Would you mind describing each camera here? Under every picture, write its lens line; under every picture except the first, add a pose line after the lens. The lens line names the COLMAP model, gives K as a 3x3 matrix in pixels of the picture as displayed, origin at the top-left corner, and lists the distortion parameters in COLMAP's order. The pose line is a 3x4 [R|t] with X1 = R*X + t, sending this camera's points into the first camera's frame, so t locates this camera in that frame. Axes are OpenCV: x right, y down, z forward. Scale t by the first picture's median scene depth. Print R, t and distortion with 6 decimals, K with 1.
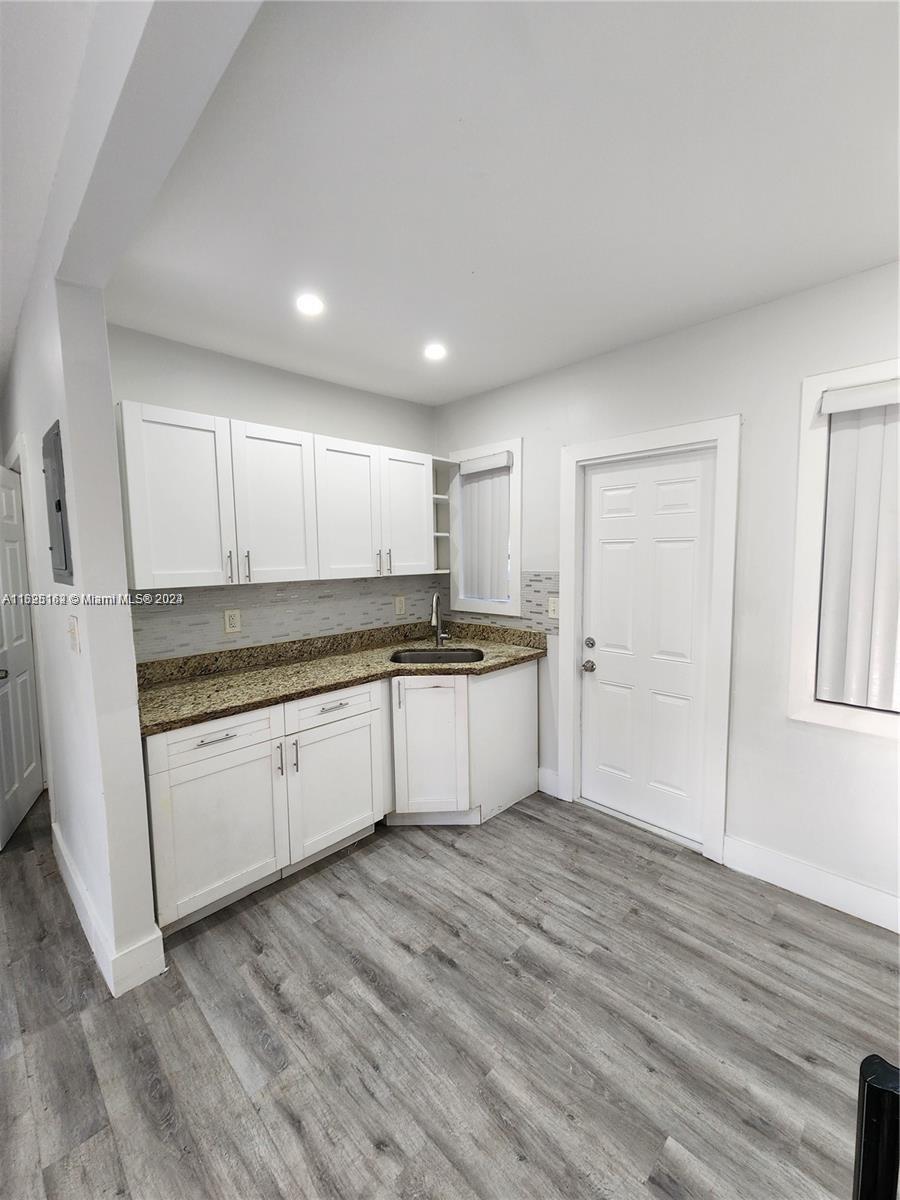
lens RADIAL K [[494.2, 0, 450.7], [0, 494.2, 597.4], [0, 0, 1]] dist [0.003781, -0.003391]
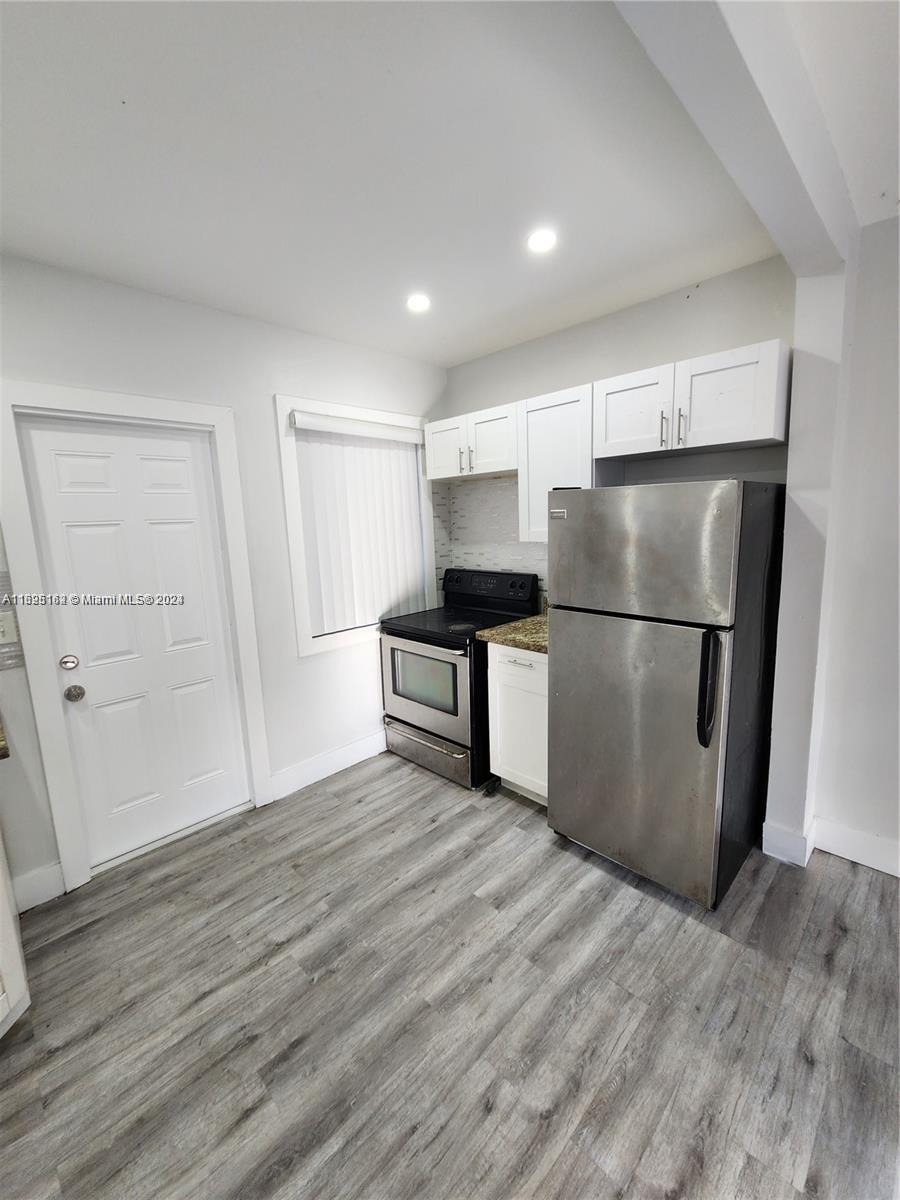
lens RADIAL K [[494.2, 0, 466.2], [0, 494.2, 591.9], [0, 0, 1]] dist [0.003781, -0.003391]
pose [[-0.021630, -0.134640, 0.990659, -0.700698], [0.130382, 0.982048, 0.136316, -0.054098], [-0.991228, 0.132112, -0.003687, 0.633311]]
